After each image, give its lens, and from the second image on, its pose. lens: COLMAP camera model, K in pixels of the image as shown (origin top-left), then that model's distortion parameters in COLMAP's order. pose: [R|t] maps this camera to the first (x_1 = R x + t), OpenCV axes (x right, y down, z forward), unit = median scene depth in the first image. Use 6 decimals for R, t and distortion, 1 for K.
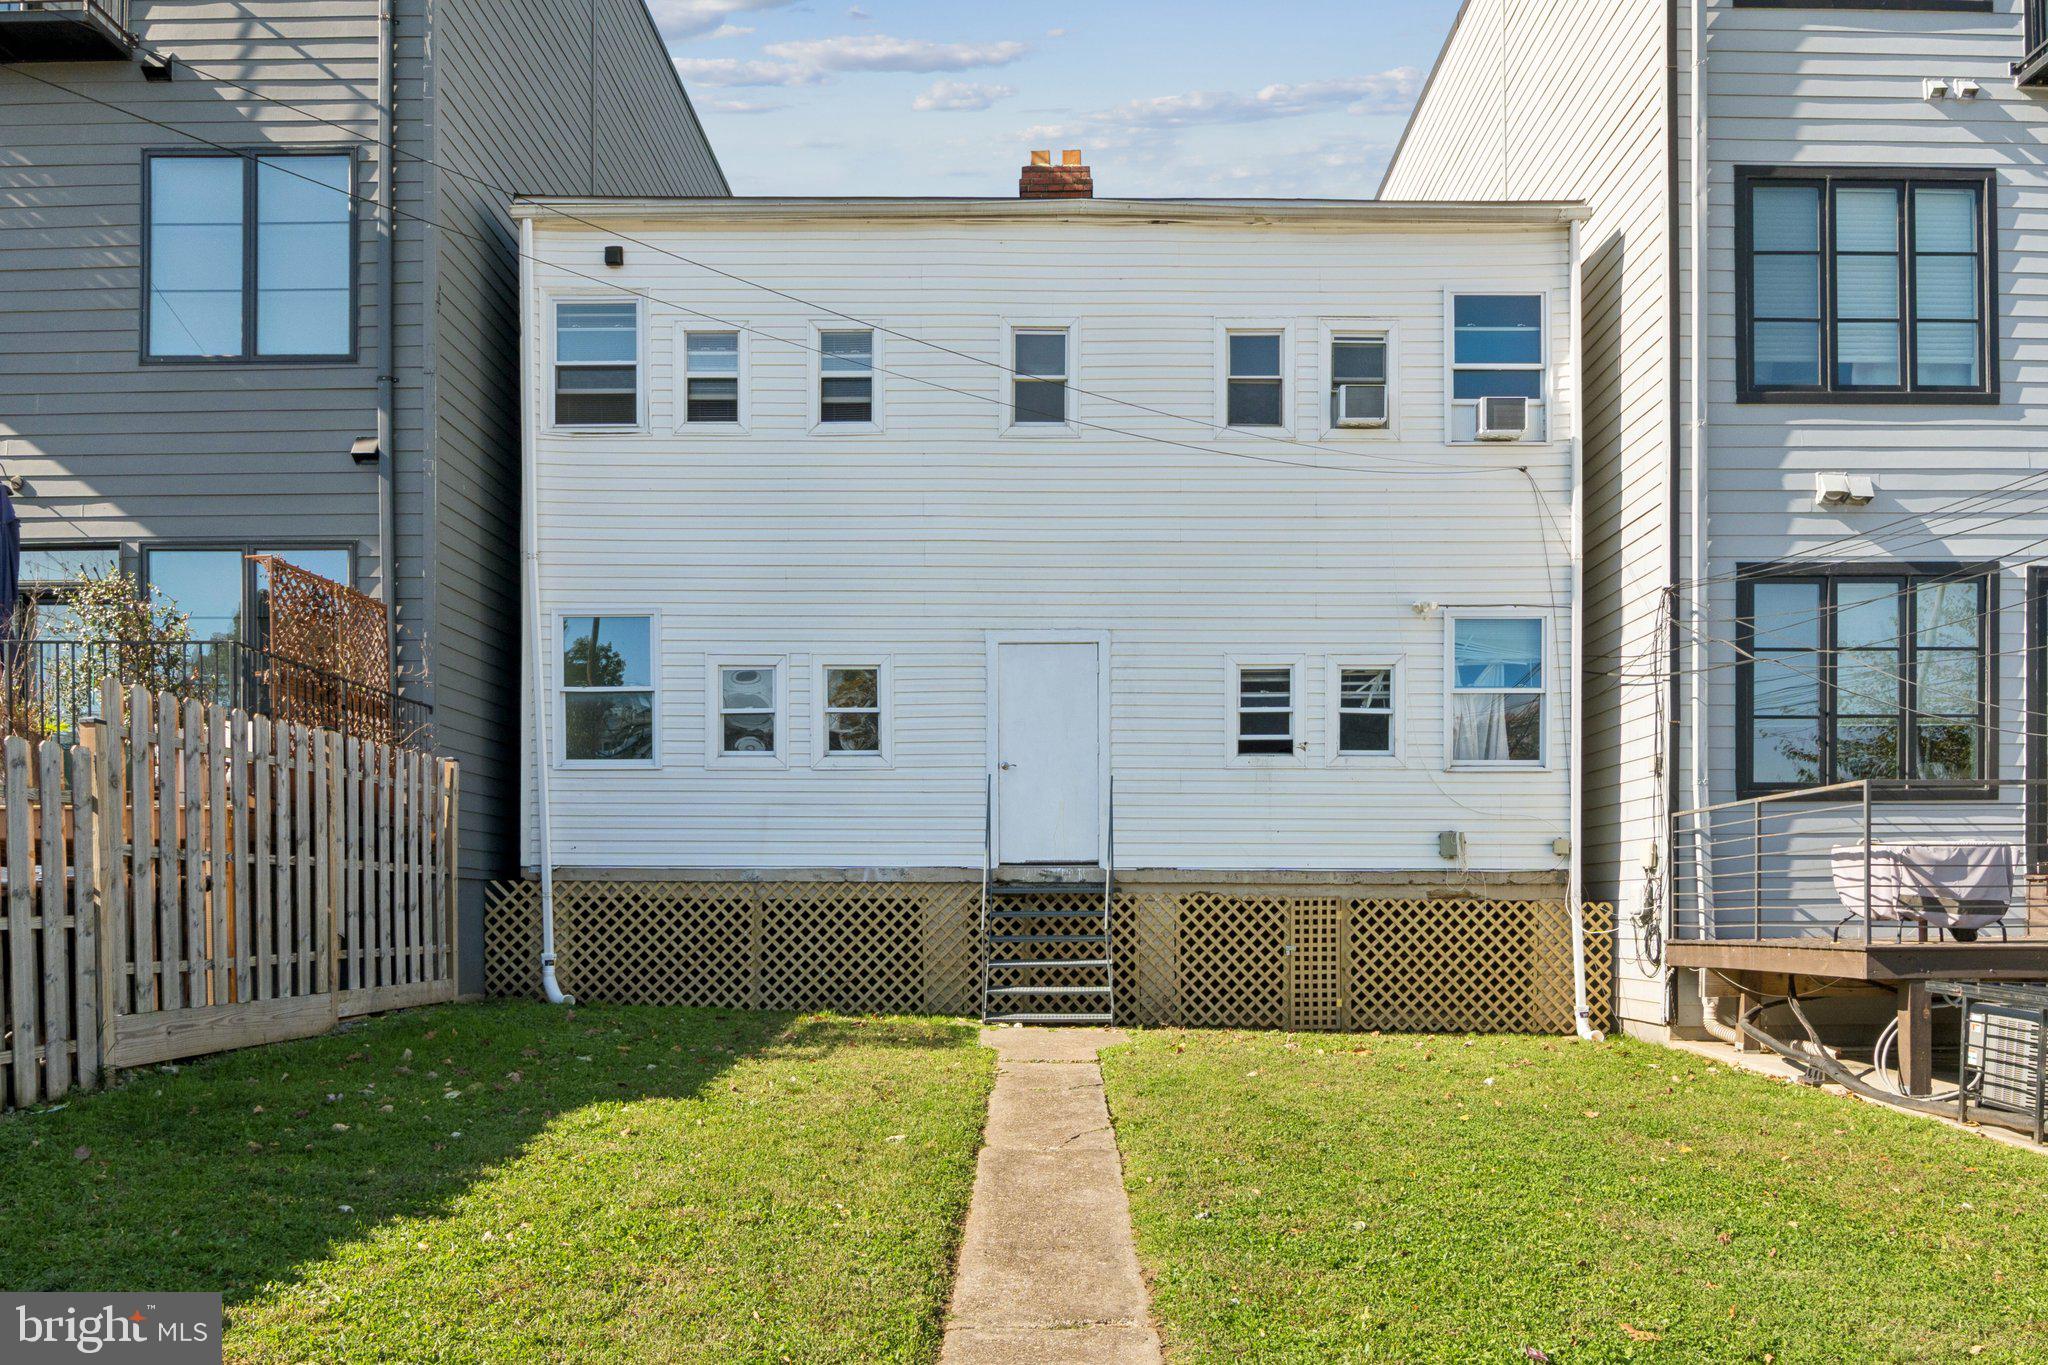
lens RADIAL K [[1434.3, 0, 1026.9], [0, 1434.3, 895.1], [0, 0, 1]] dist [-0.017757, -0.003990]
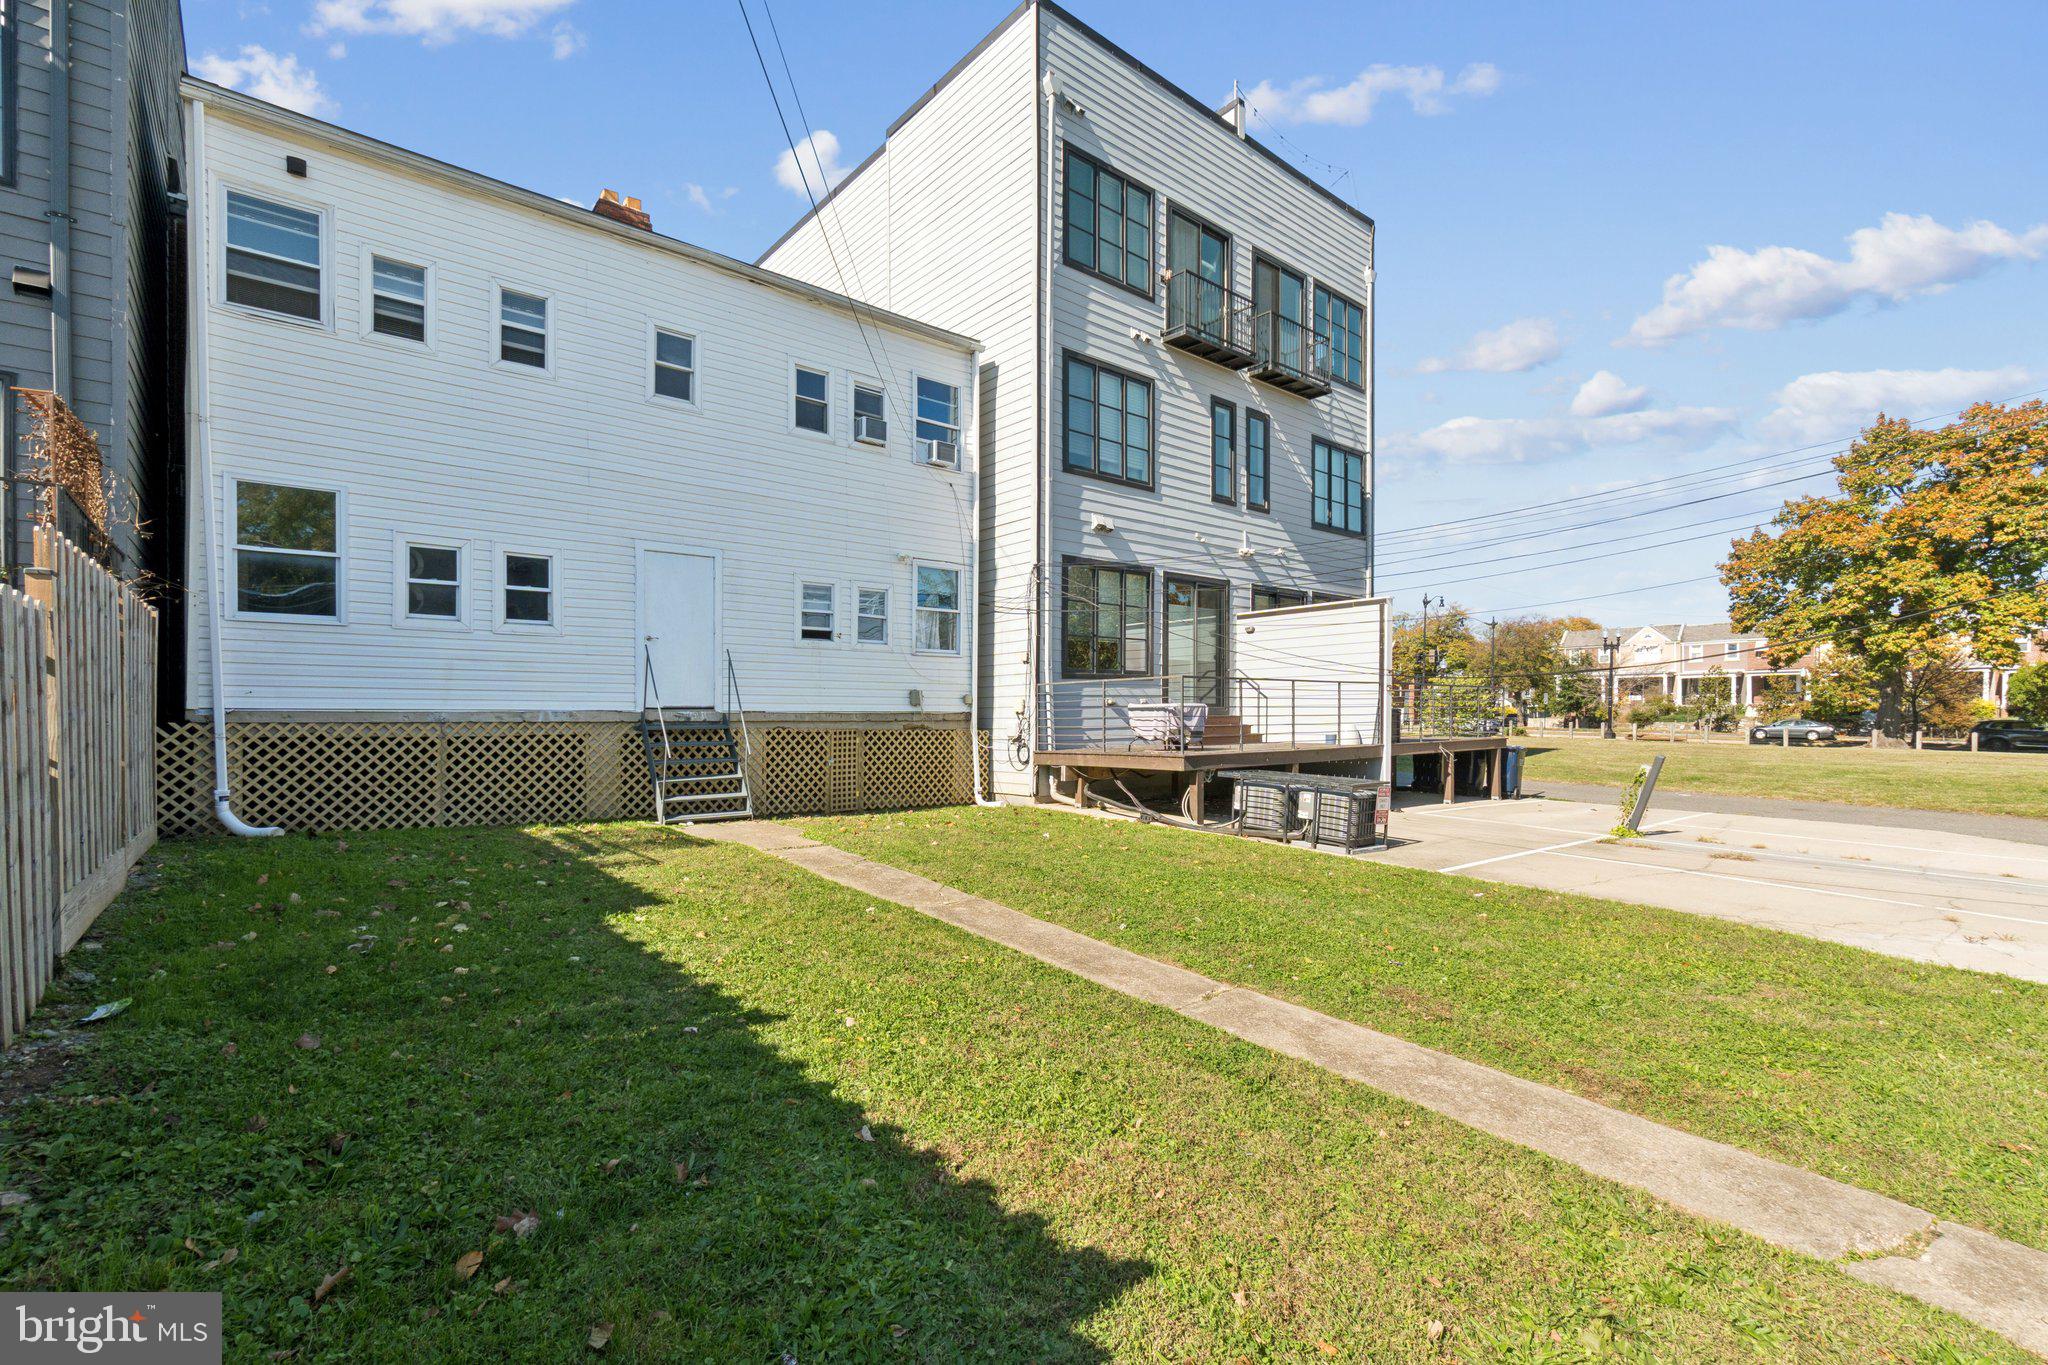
lens RADIAL K [[911.8, 0, 1023.9], [0, 911.8, 701.4], [0, 0, 1]] dist [0.002656, -0.003248]
pose [[0.765474, 0.008296, 0.643413, -0.309372], [-0.003084, 0.999953, -0.009224, -0.021390], [-0.643459, 0.005076, 0.765464, 0.084035]]
